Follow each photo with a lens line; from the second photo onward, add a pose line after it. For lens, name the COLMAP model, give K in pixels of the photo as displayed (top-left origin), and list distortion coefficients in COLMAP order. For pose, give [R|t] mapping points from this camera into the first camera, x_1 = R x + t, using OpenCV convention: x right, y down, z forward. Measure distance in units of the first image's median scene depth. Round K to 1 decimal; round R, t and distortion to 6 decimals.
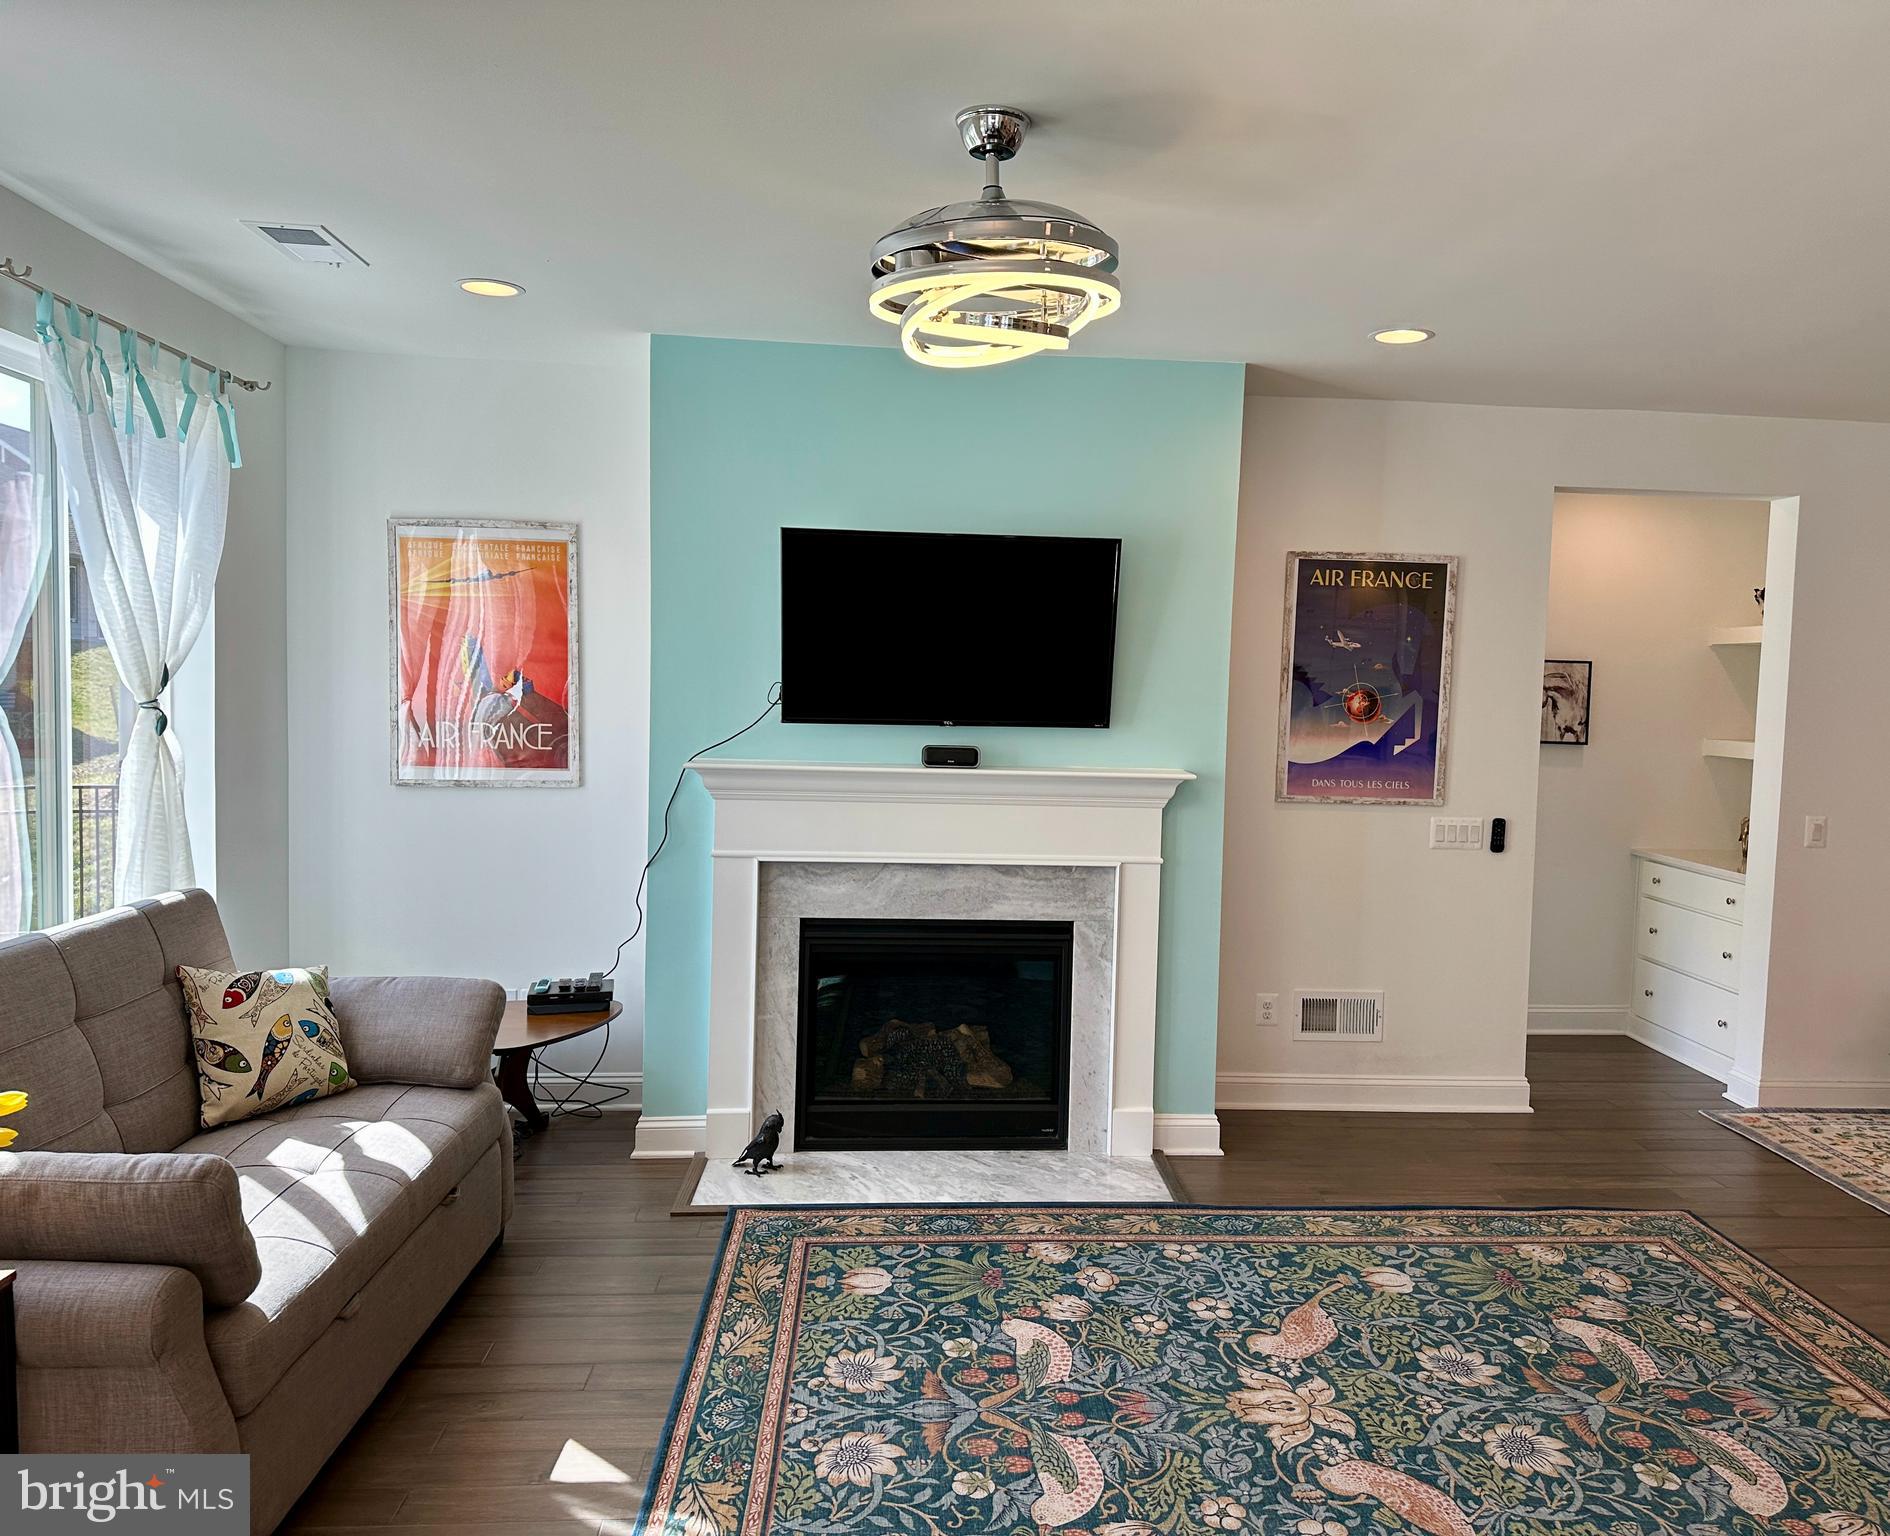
lens RADIAL K [[1456.7, 0, 953.6], [0, 1456.7, 799.8], [0, 0, 1]] dist [0.010502, -0.004832]
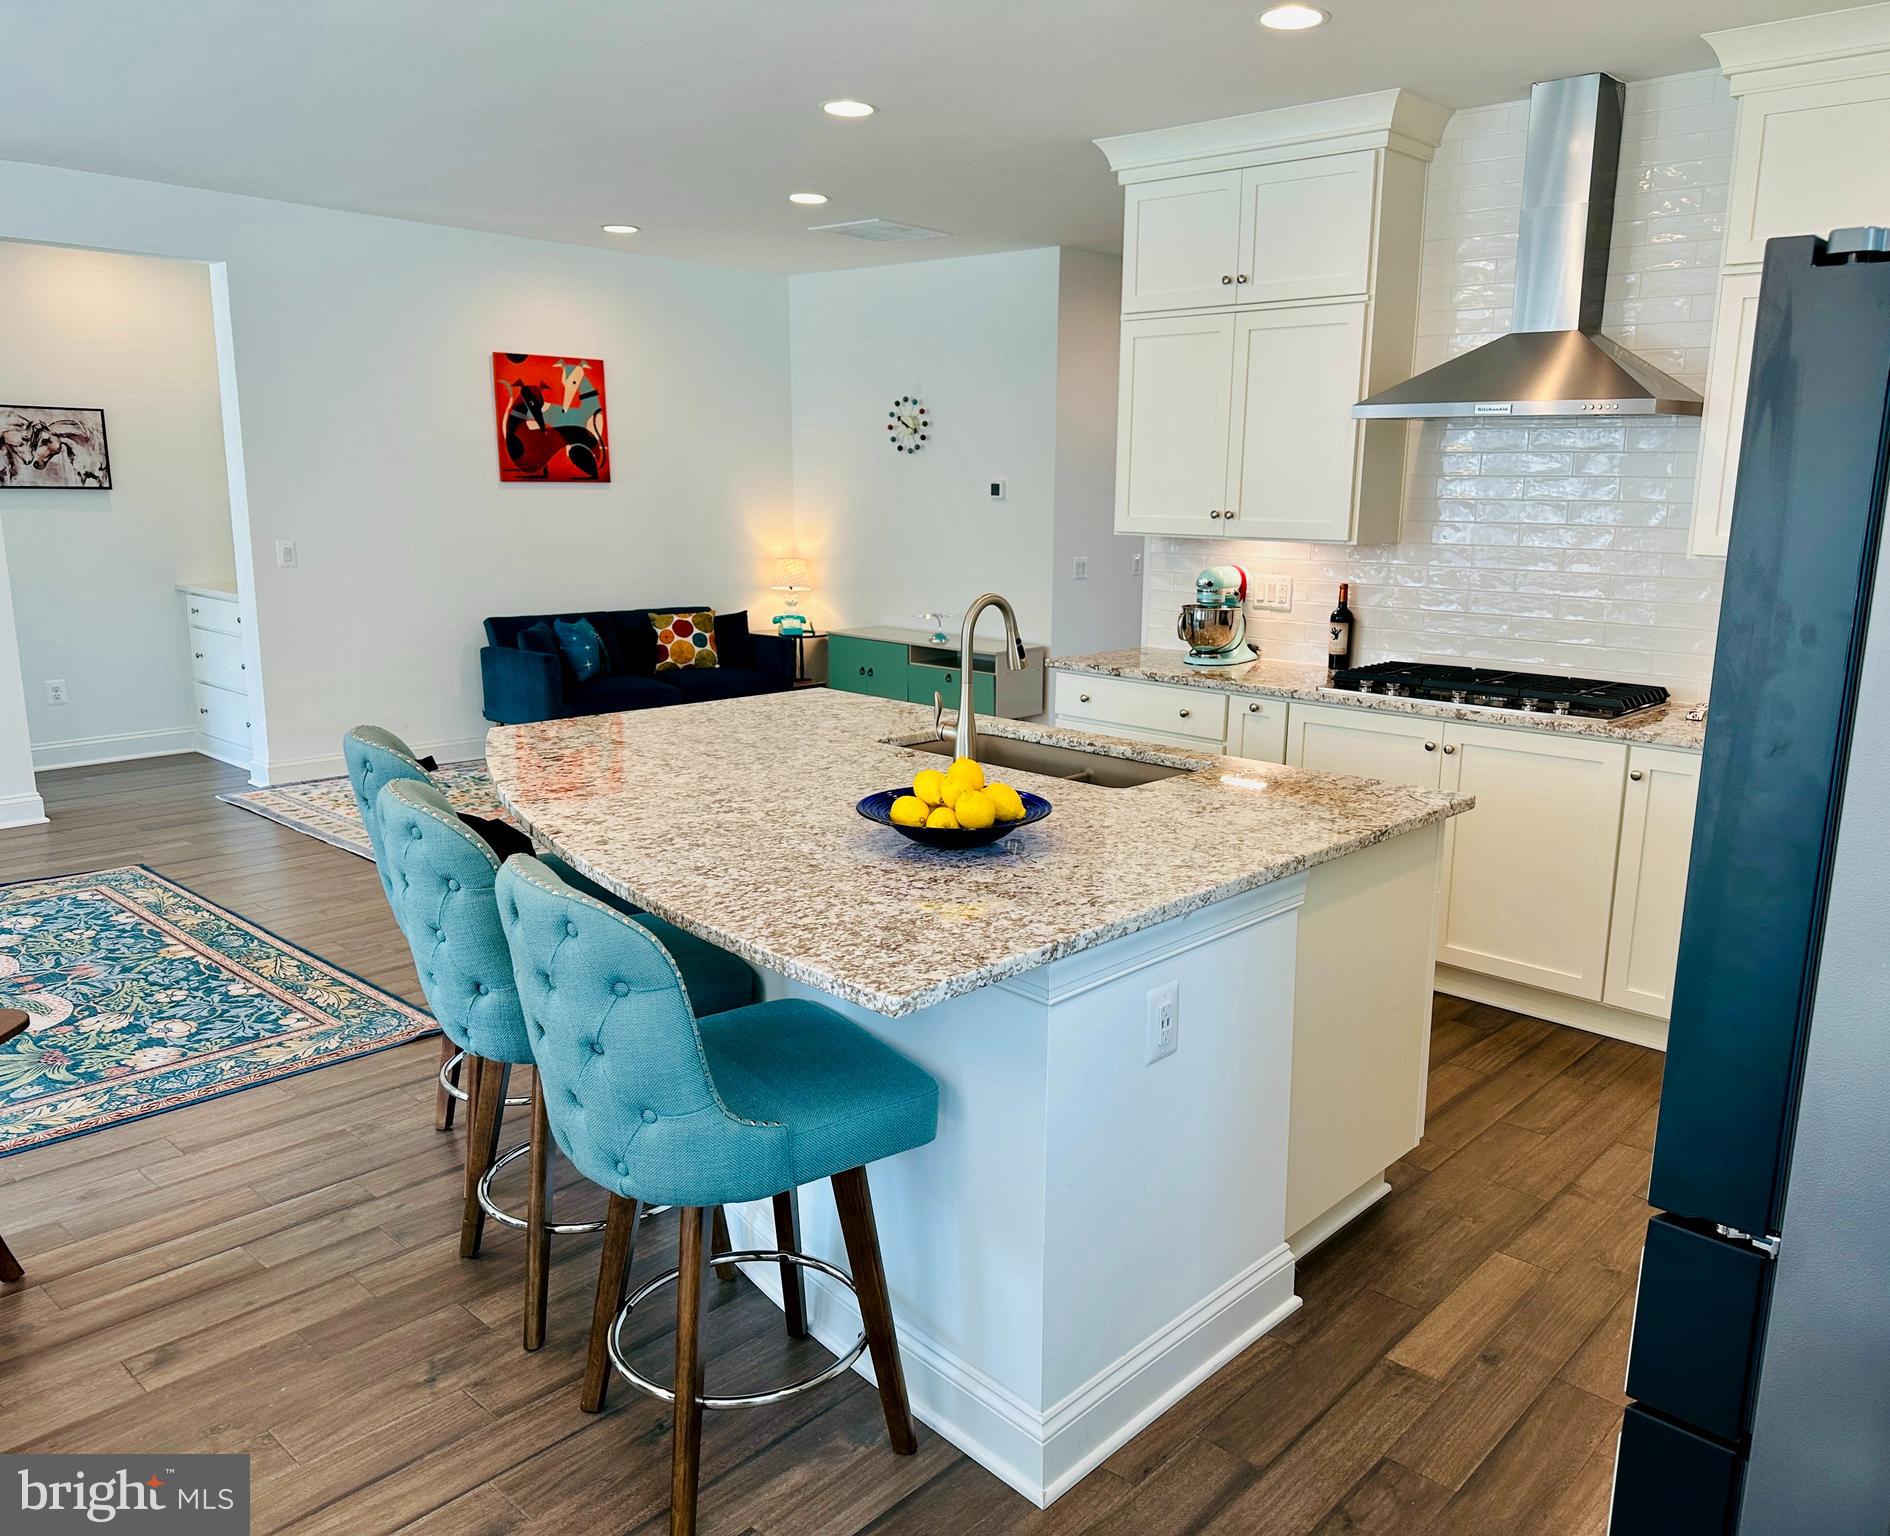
lens RADIAL K [[1456.7, 0, 953.6], [0, 1456.7, 799.8], [0, 0, 1]] dist [0.010502, -0.004832]
pose [[0.708840, -0.171400, 0.684228, 0.099243], [0.063136, 0.981551, 0.180474, 0.031586], [-0.702538, -0.084727, 0.706584, -0.213404]]
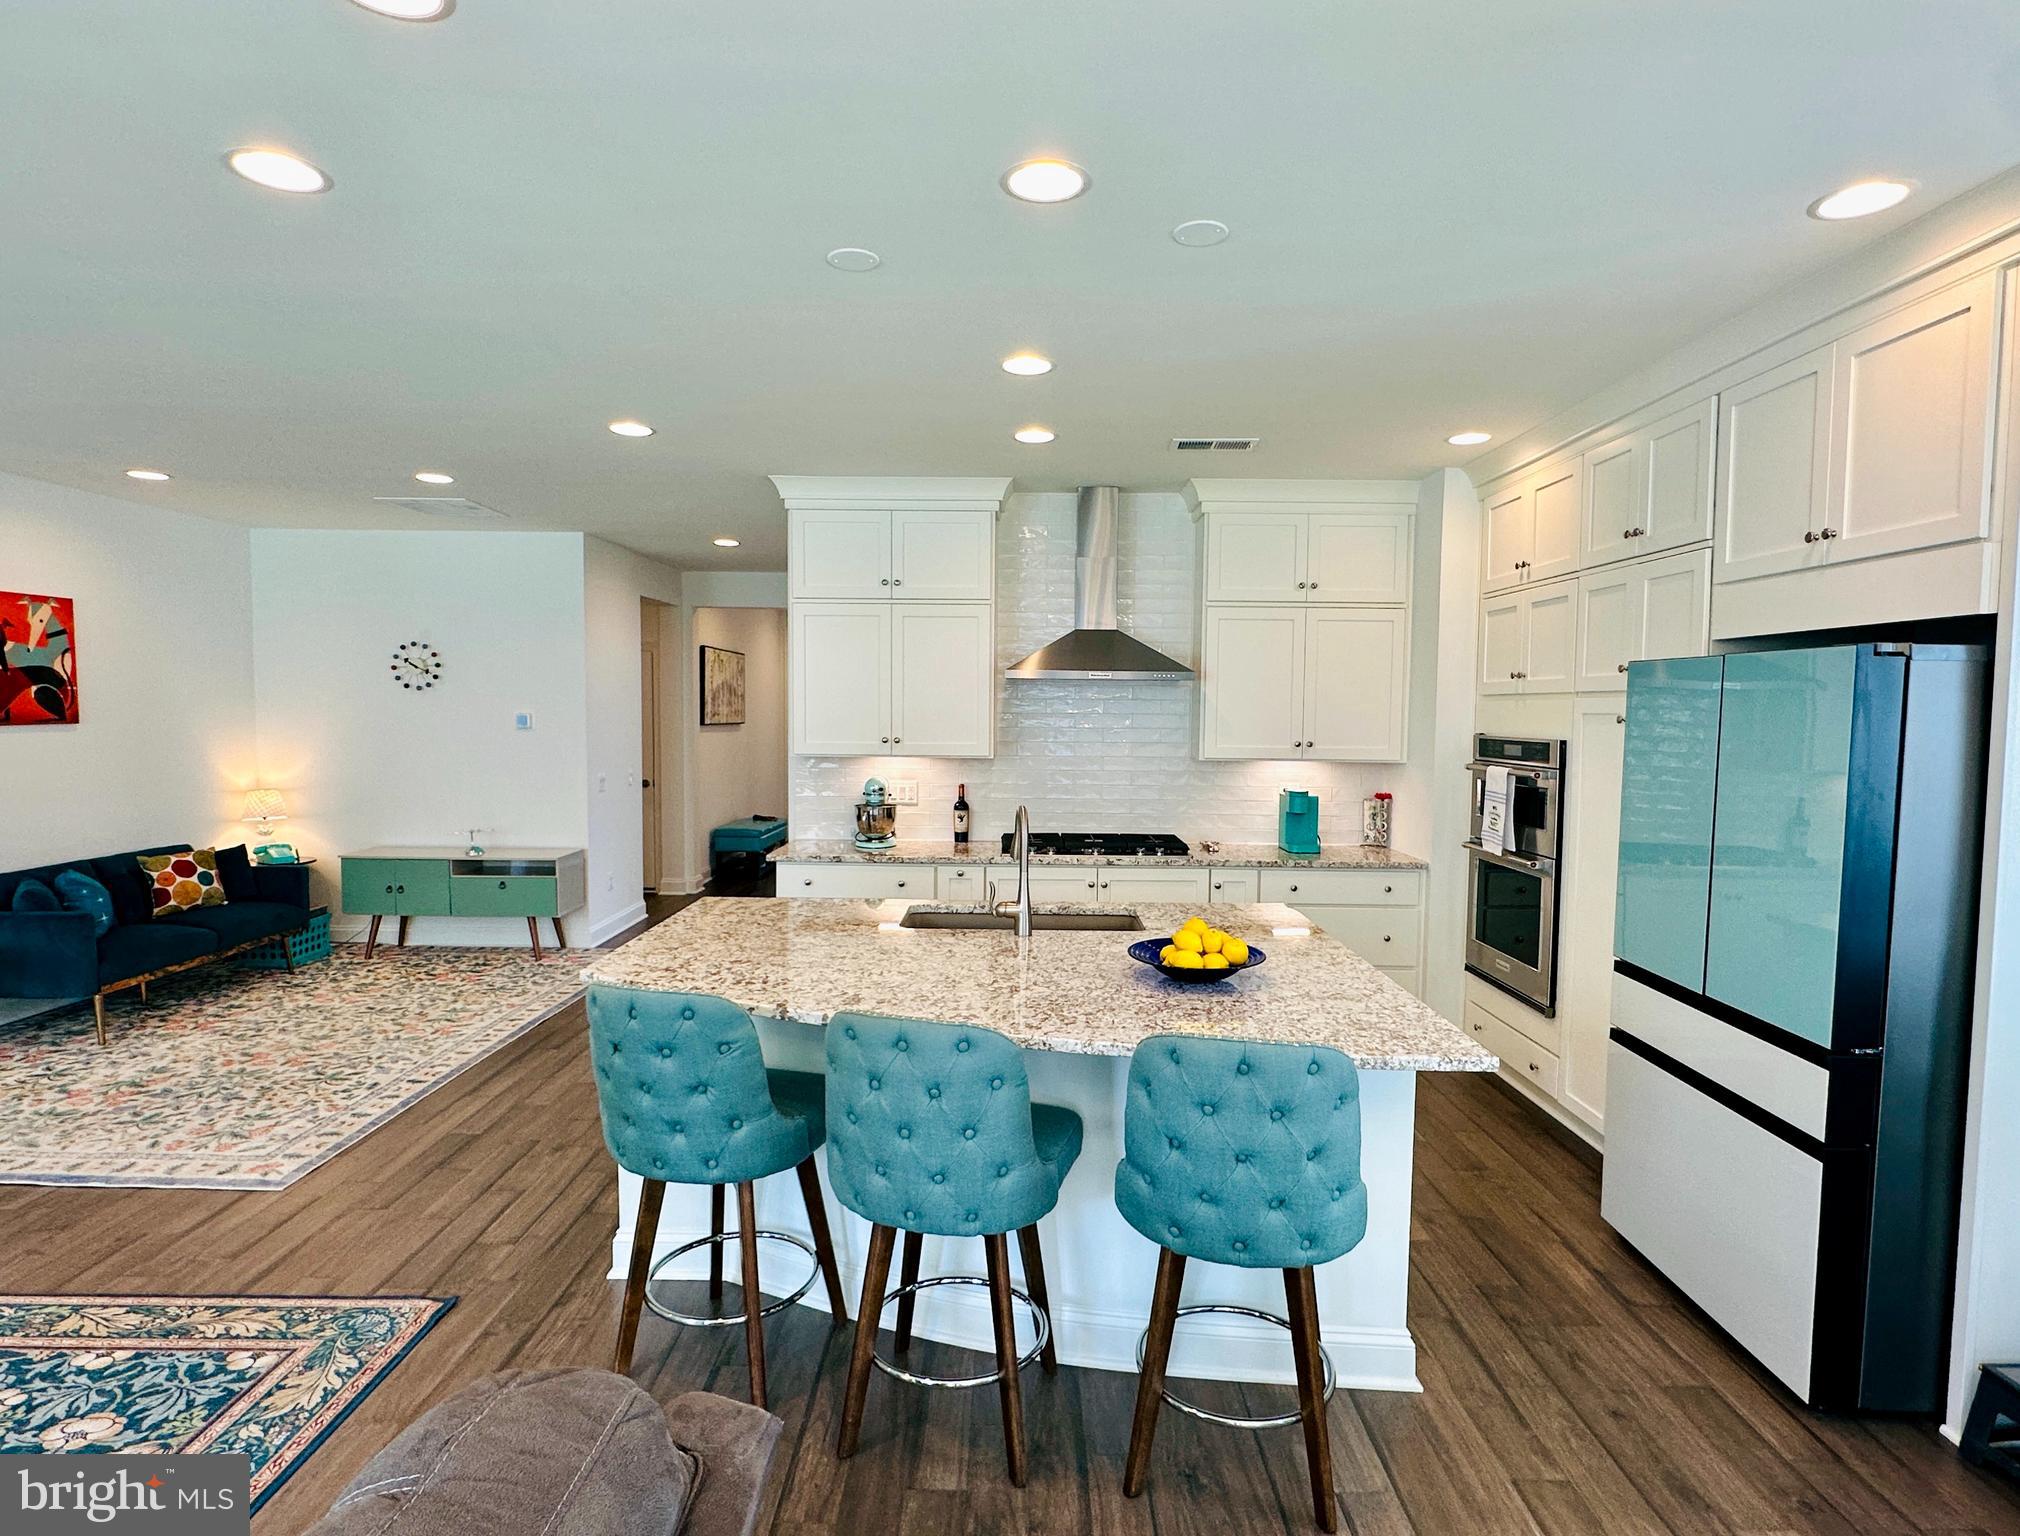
lens RADIAL K [[1127.6, 0, 1004.8], [0, 1127.6, 739.9], [0, 0, 1]] dist [0.011086, -0.000207]
pose [[0.067025, -0.067366, 0.995475, -0.911957], [0.078901, 0.994951, 0.062018, -0.230730], [-0.994627, 0.074387, 0.072002, 1.565030]]
